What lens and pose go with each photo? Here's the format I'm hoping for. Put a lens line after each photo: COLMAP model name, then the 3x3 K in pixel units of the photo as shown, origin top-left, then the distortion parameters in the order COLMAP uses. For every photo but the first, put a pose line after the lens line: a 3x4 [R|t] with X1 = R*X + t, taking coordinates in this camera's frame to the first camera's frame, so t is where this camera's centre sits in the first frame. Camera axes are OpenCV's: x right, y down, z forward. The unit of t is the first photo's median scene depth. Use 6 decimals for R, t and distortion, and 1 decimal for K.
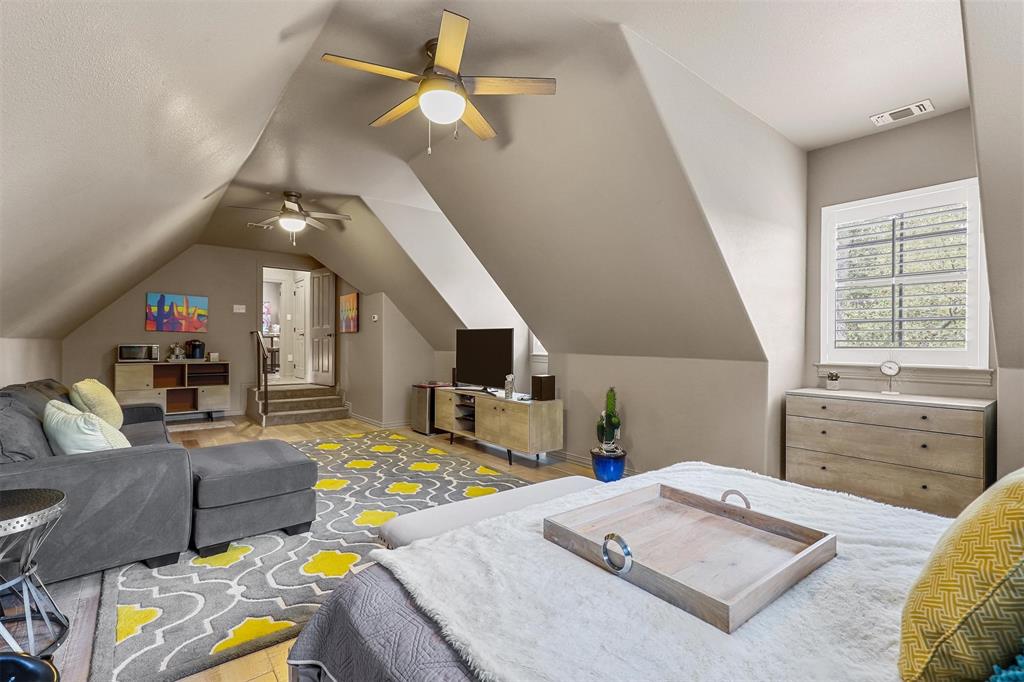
lens RADIAL K [[463.6, 0, 509.2], [0, 463.6, 344.2], [0, 0, 1]] dist [0.000498, -0.002380]
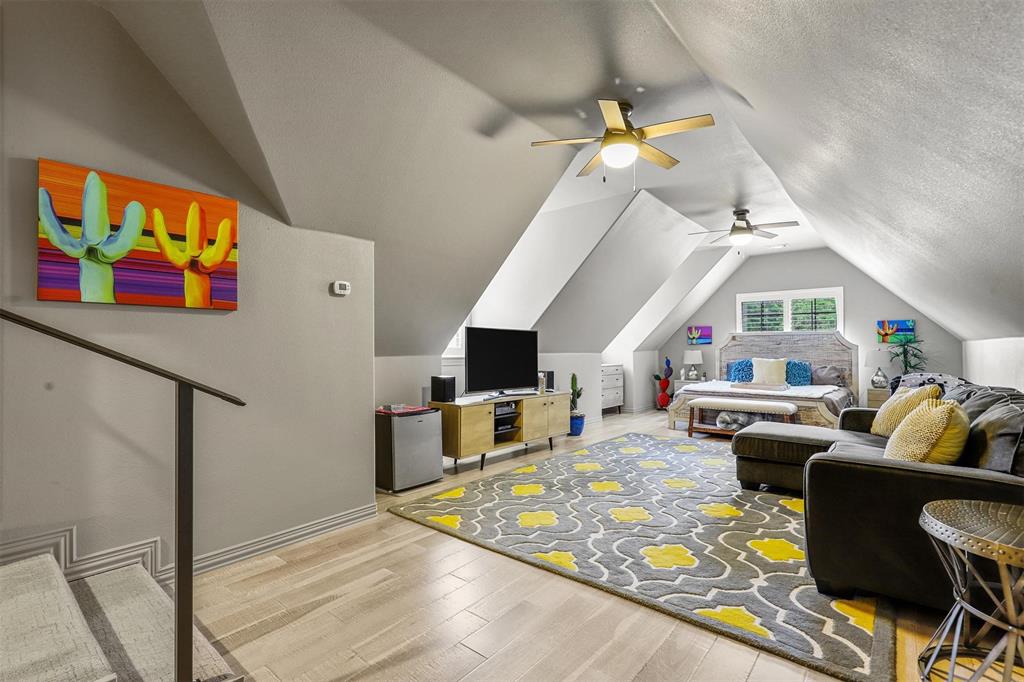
lens RADIAL K [[463.6, 0, 510.9], [0, 463.6, 342.7], [0, 0, 1]] dist [0.000498, -0.002380]
pose [[-0.182532, -0.008591, 0.983162, -1.027747], [-0.011008, 0.999917, 0.006694, -0.015341], [-0.983138, -0.009600, -0.182611, 1.191424]]
